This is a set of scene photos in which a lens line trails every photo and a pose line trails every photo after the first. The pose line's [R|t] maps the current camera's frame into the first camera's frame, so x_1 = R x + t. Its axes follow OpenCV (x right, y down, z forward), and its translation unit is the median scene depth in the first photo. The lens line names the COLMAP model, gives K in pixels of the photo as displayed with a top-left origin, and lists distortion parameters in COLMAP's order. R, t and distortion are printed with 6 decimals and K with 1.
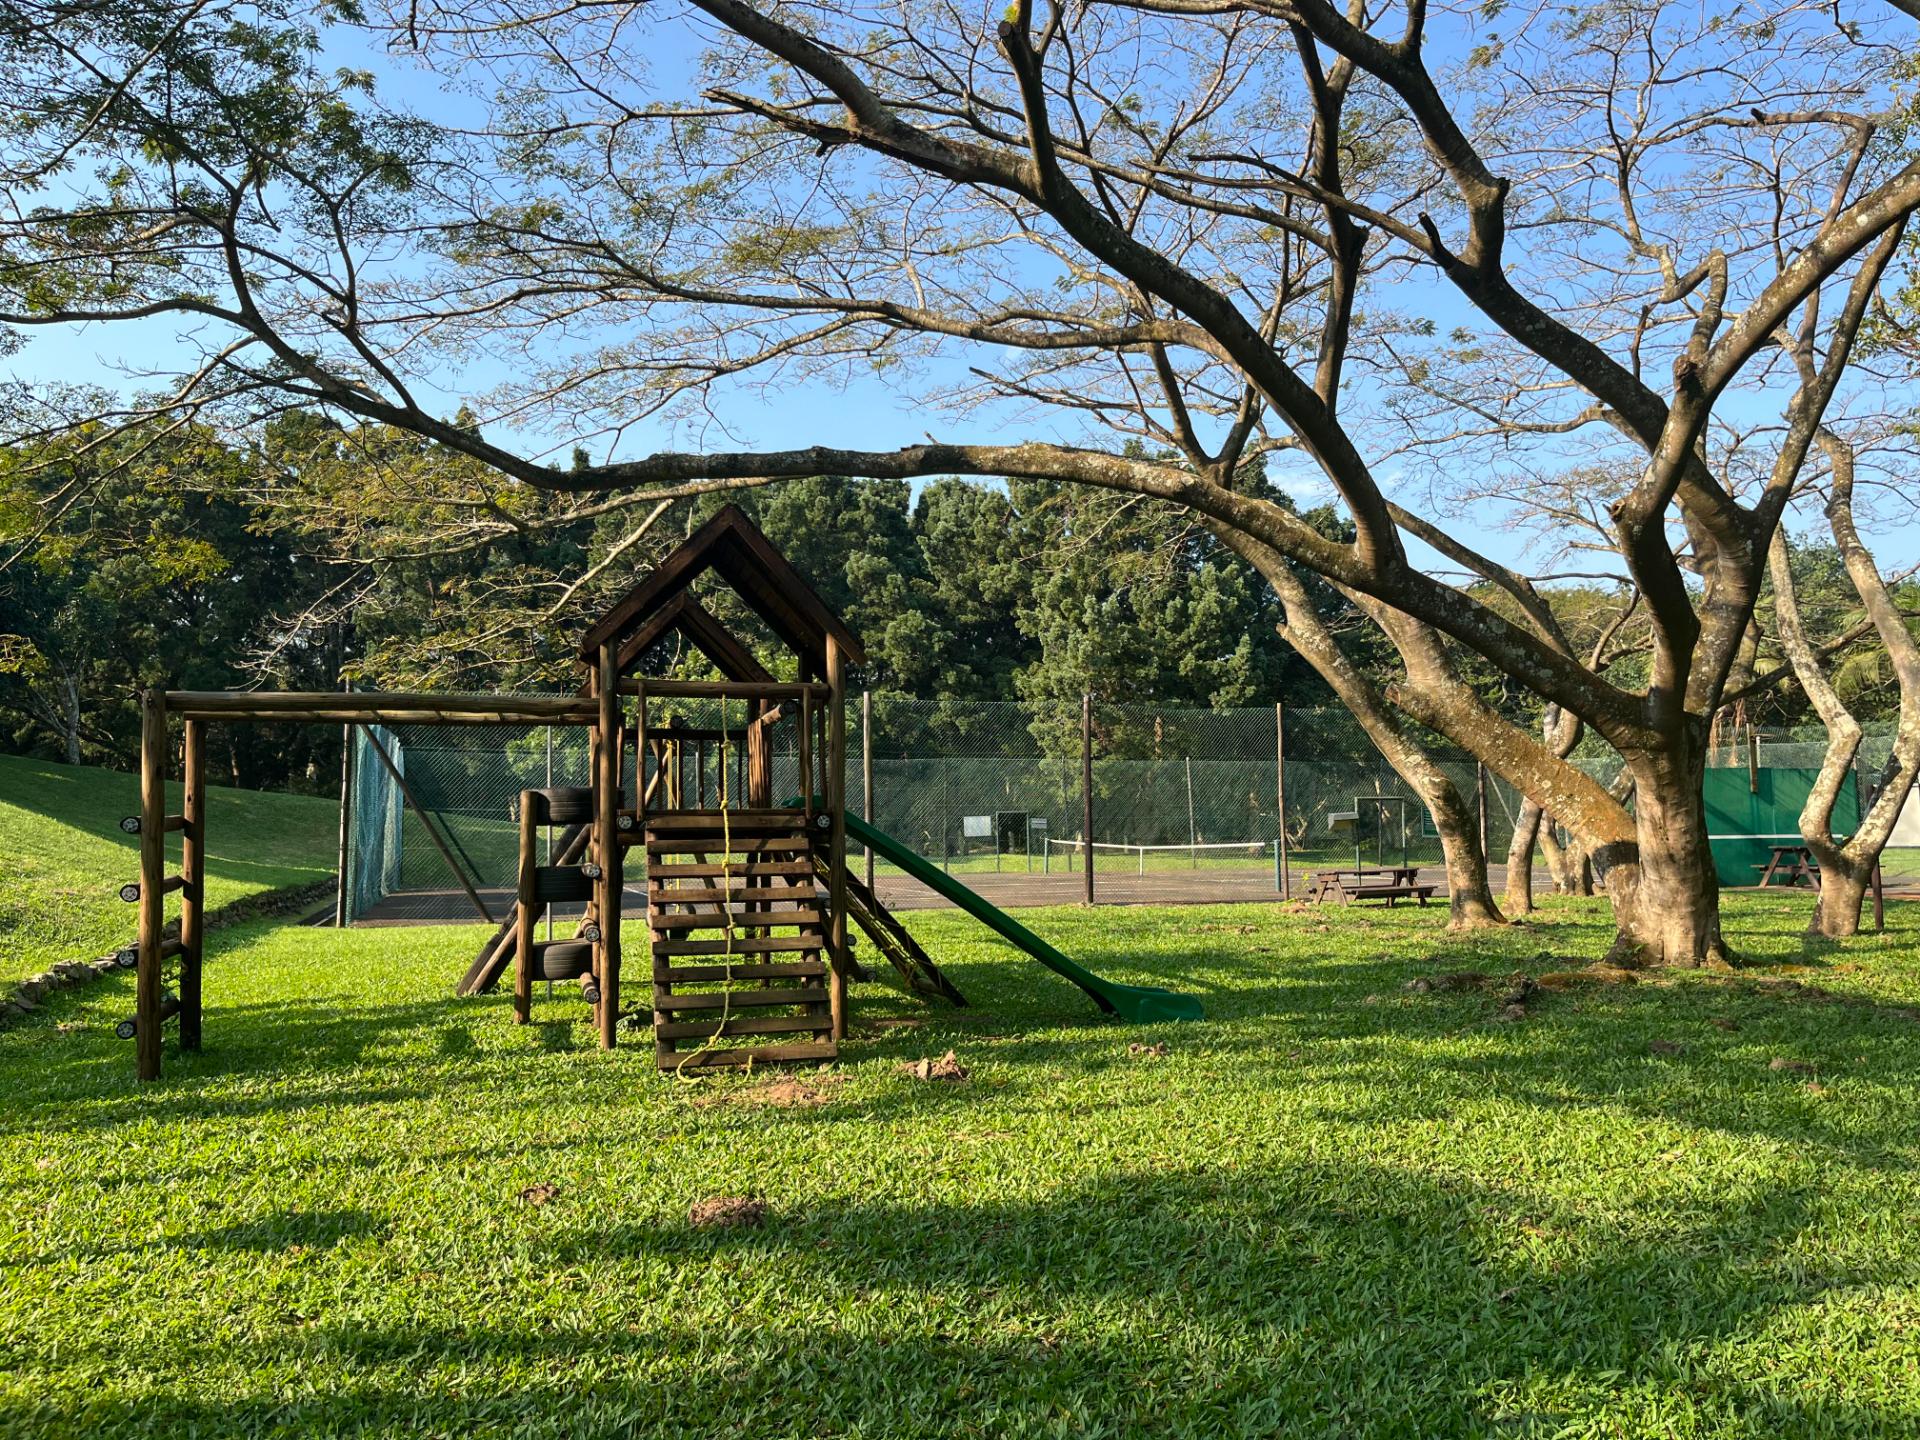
lens RADIAL K [[1446.0, 0, 961.3], [0, 1446.0, 749.1], [0, 0, 1]] dist [0.002138, -0.000627]
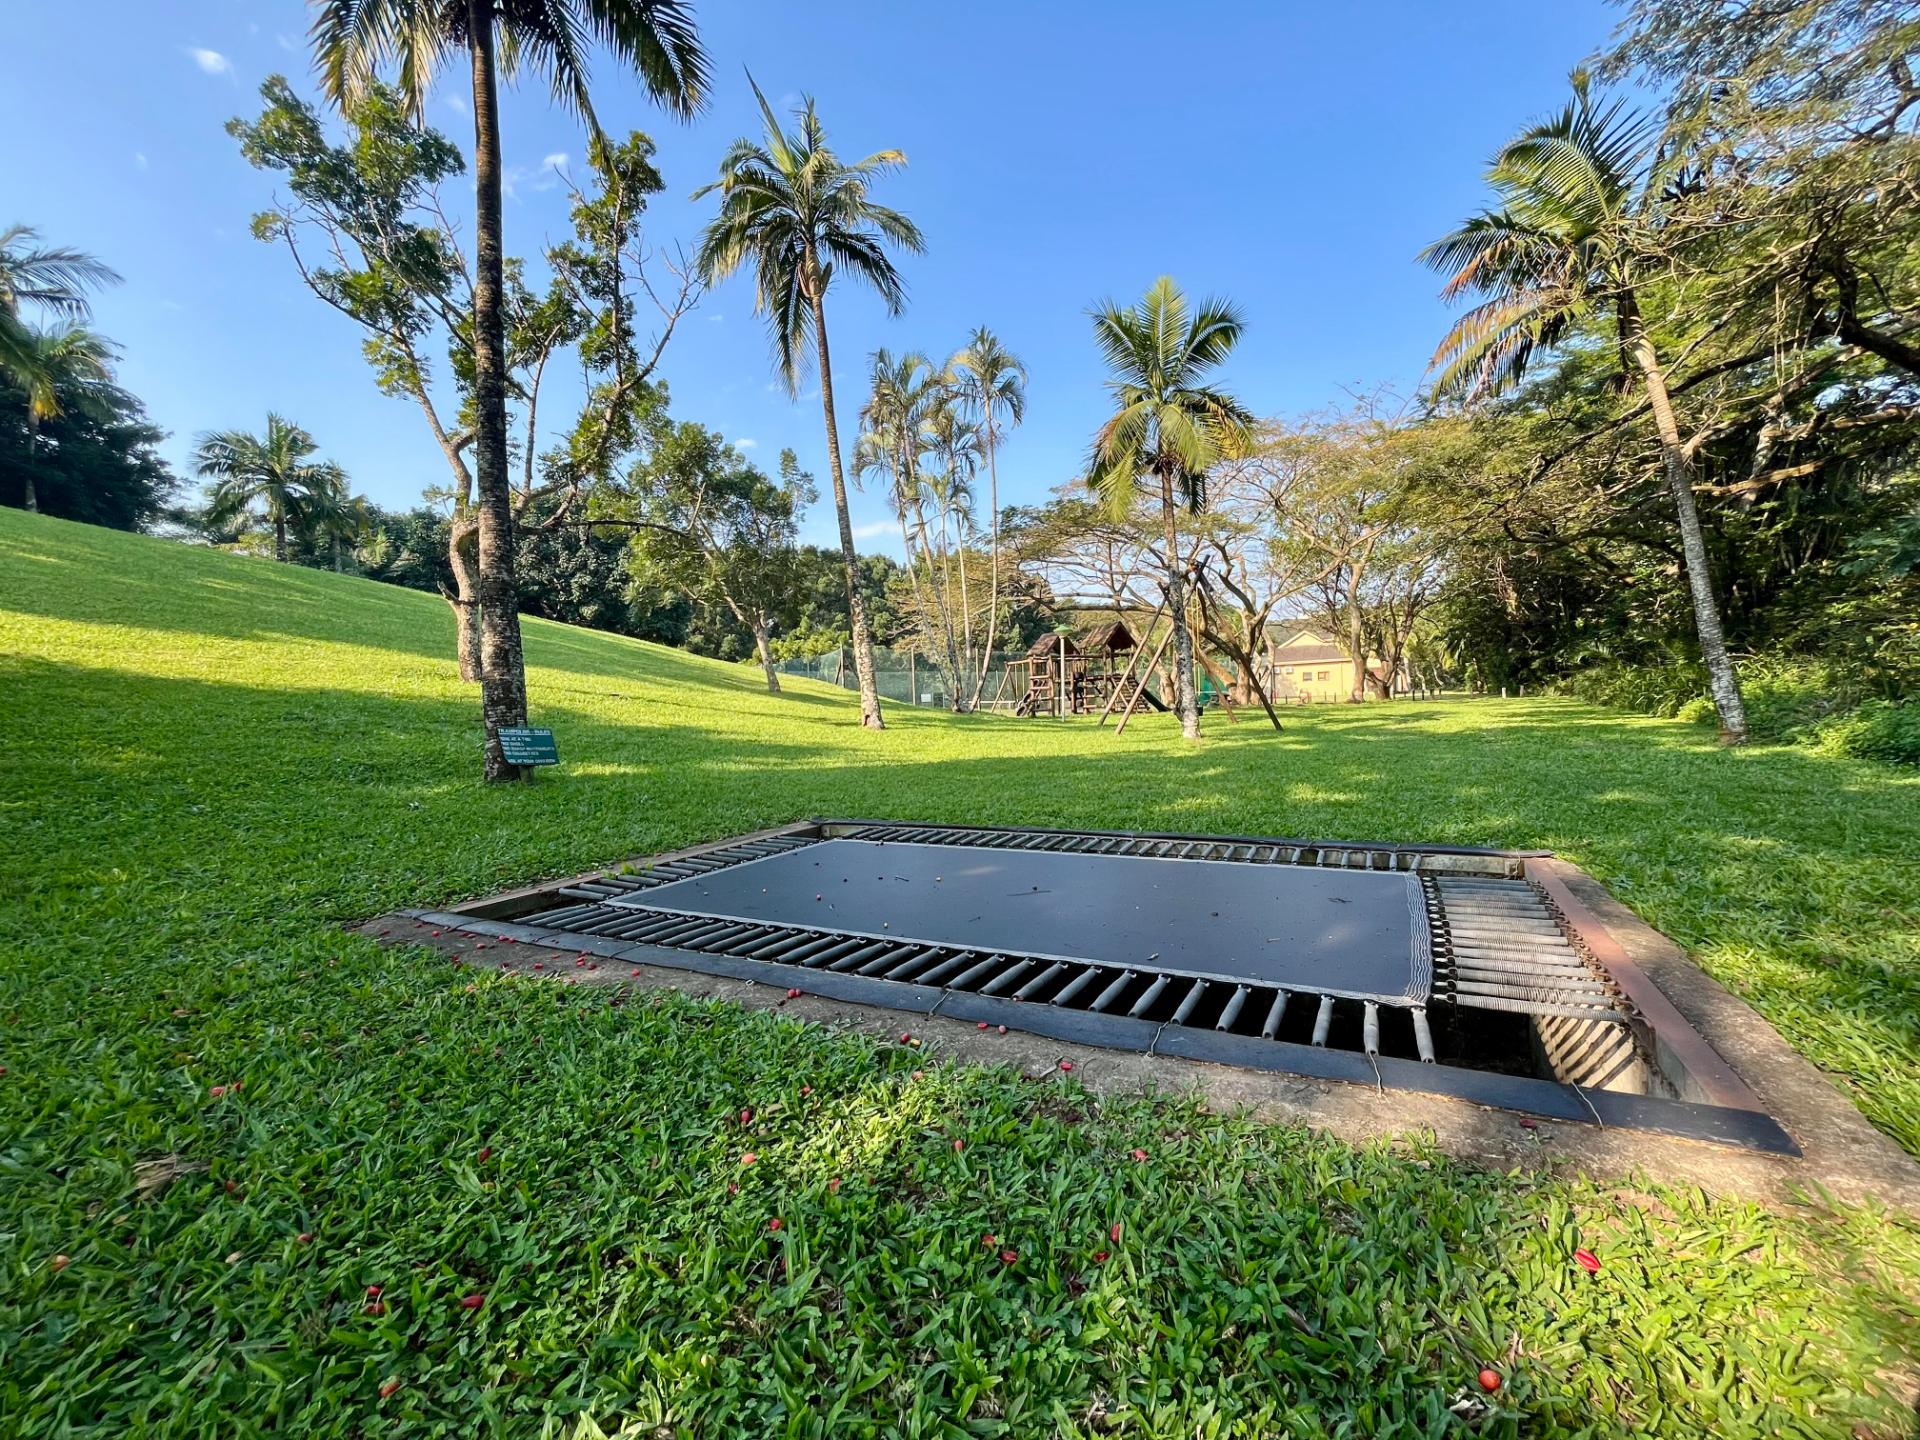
lens RADIAL K [[767.7, 0, 954.9], [0, 767.7, 727.3], [0, 0, 1]] dist [-0.009629, -0.000423]
pose [[0.960465, -0.029173, 0.276868, -0.920839], [0.008400, 0.997079, 0.075918, 0.005764], [-0.278274, -0.070590, 0.957904, -0.986196]]
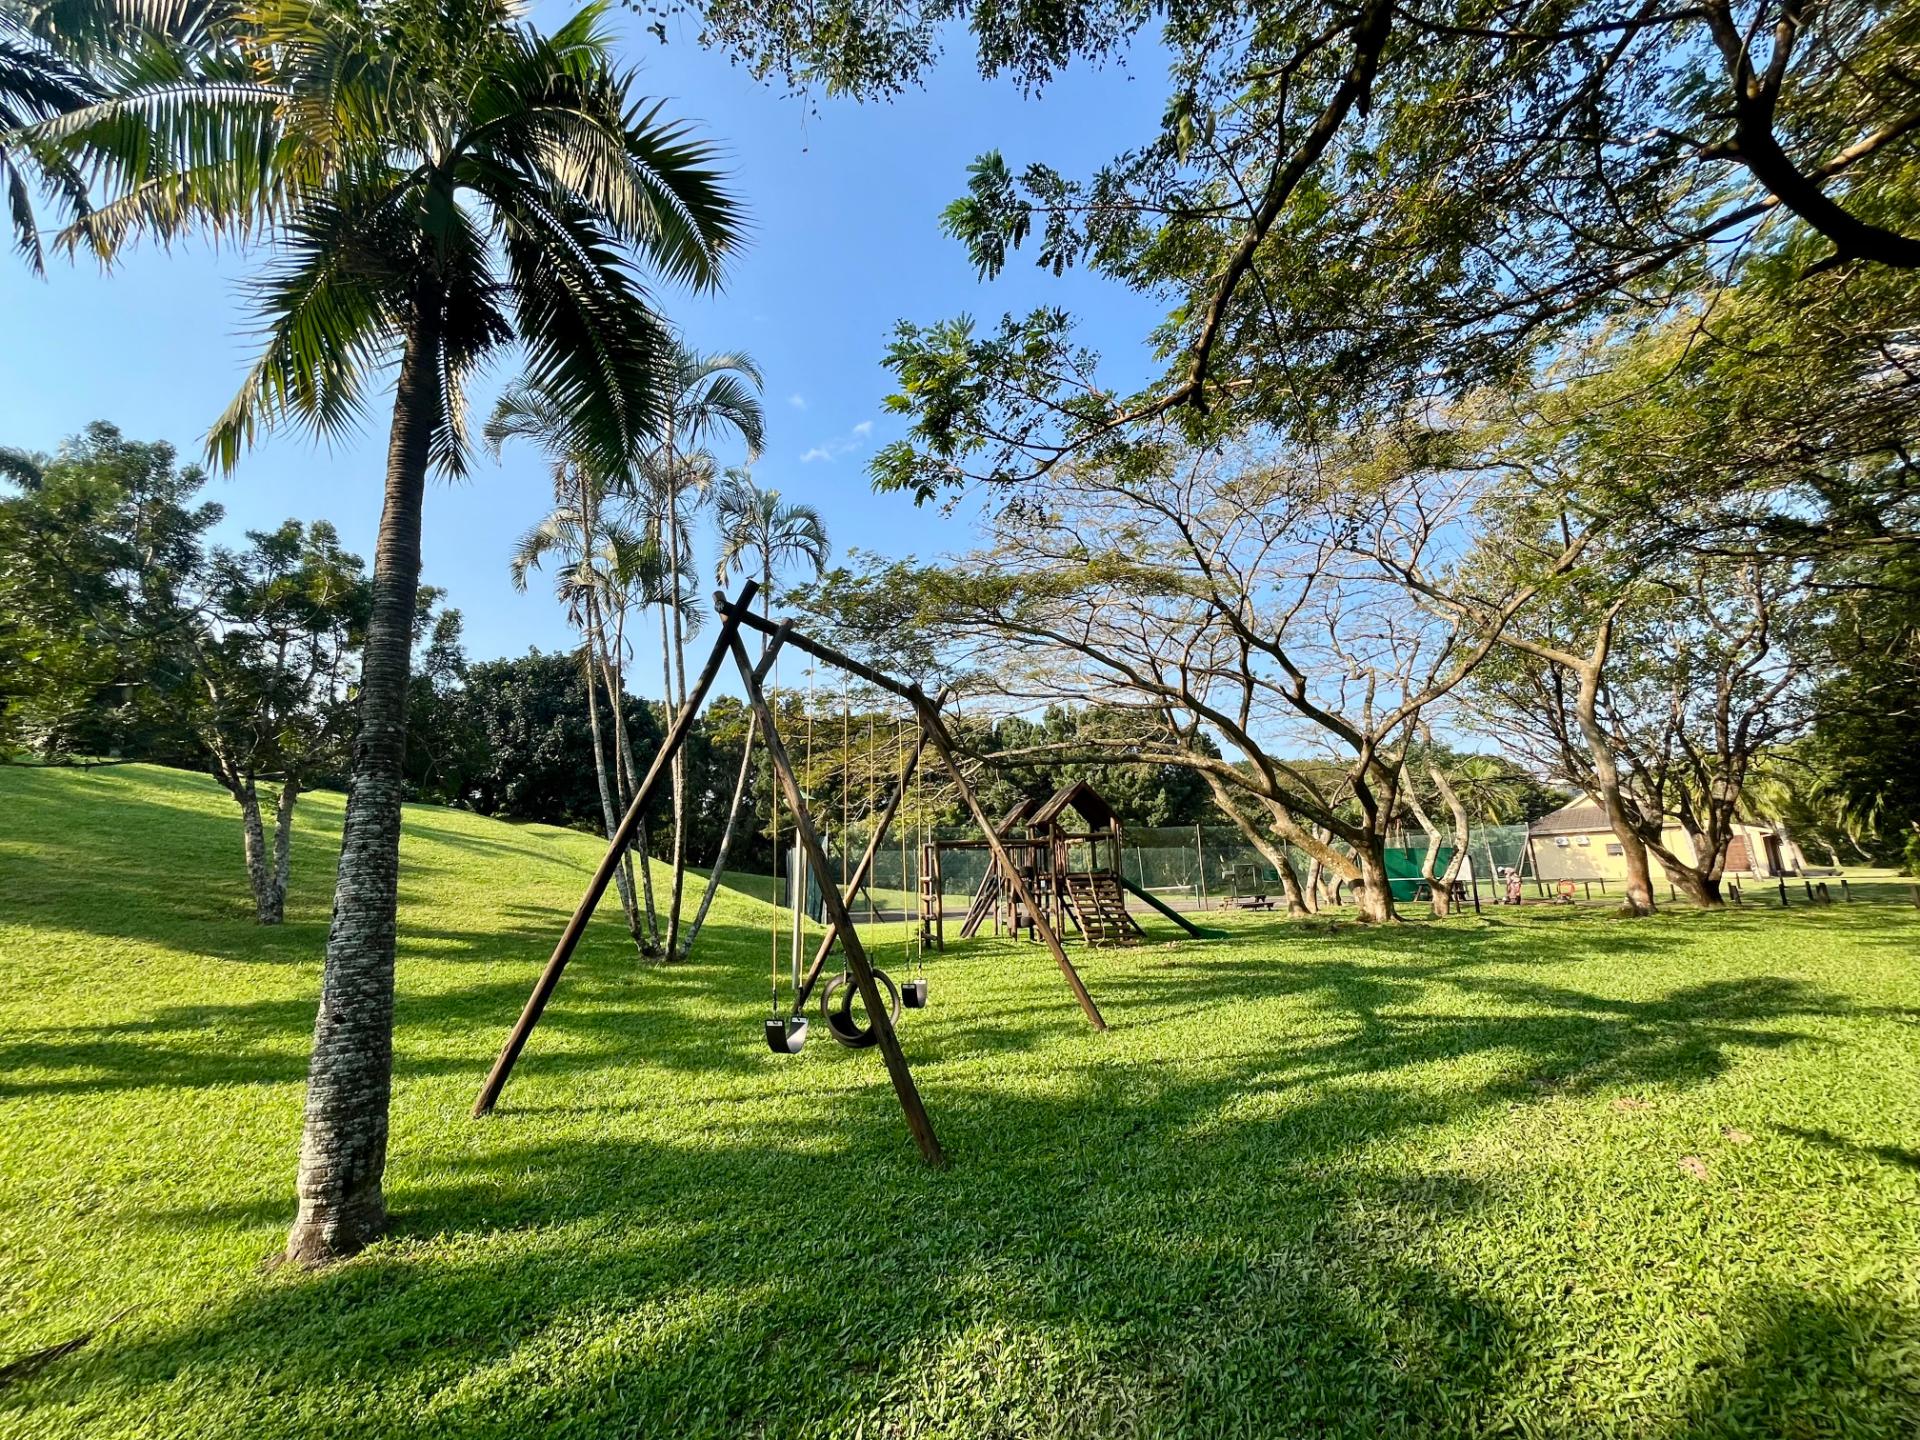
lens RADIAL K [[767.7, 0, 954.9], [0, 767.7, 727.3], [0, 0, 1]] dist [-0.009629, -0.000423]
pose [[0.999307, -0.022354, -0.029766, -0.225227], [0.017712, 0.988830, -0.147995, -0.018138], [0.032742, 0.147365, 0.988540, -0.445480]]
